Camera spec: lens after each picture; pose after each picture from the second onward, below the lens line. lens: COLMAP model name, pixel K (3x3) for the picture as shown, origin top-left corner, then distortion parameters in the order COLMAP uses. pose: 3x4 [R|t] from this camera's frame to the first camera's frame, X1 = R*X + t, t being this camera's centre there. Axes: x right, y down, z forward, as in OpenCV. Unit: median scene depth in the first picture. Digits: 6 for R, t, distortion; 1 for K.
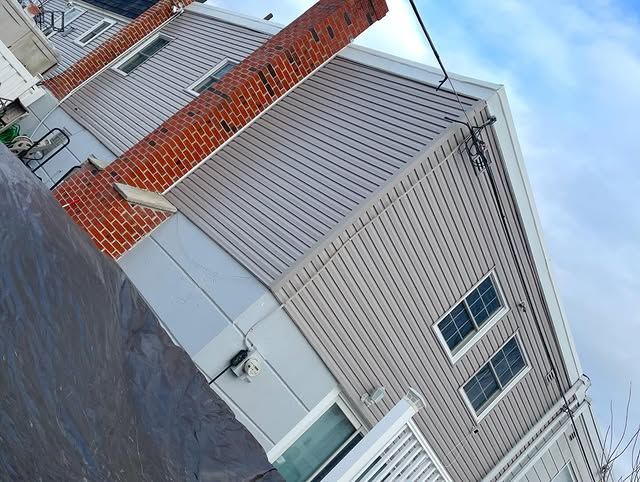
lens RADIAL K [[638.6, 0, 320.0], [0, 638.6, 241.0], [0, 0, 1]] dist [0.014375, 0.006951]
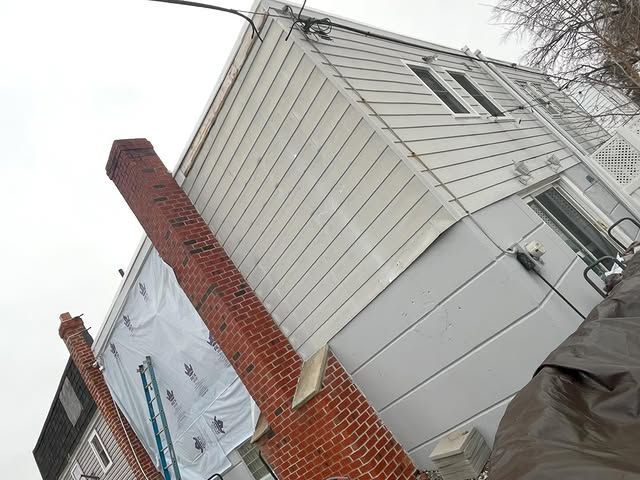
lens RADIAL K [[445.7, 0, 320.0], [0, 445.7, 240.0], [0, 0, 1]] dist [-0.005431, -0.001304]
pose [[0.102630, -0.977246, 0.185626, -0.197579], [0.987896, 0.121956, 0.095854, -0.143975], [-0.116311, 0.173542, 0.977934, 0.314675]]
